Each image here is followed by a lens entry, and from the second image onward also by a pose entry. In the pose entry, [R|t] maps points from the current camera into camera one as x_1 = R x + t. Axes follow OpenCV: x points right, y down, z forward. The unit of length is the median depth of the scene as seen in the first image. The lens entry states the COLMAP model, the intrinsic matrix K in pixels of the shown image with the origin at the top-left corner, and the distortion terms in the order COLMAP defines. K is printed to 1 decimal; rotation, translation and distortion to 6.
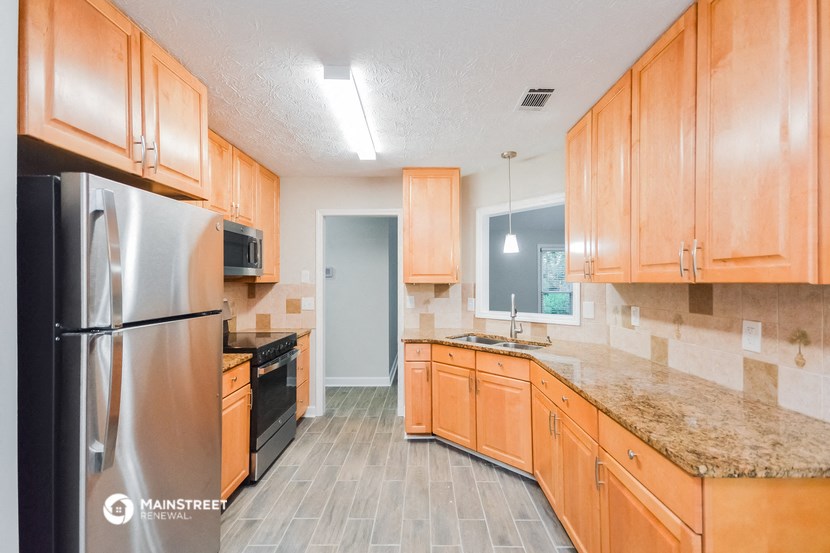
lens RADIAL K [[379.3, 0, 407.4], [0, 379.3, 280.1], [0, 0, 1]] dist [0.020335, -0.002231]
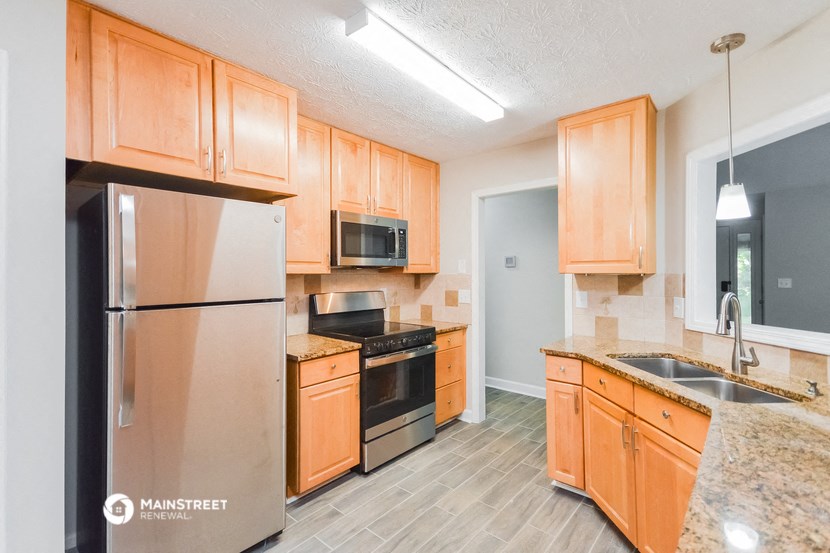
lens RADIAL K [[379.3, 0, 413.4], [0, 379.3, 271.8], [0, 0, 1]] dist [0.020335, -0.002231]
pose [[0.760440, -0.003399, -0.649399, 0.282247], [0.002724, 0.999994, -0.002044, 0.005626], [0.649402, -0.000215, 0.760445, 0.270652]]
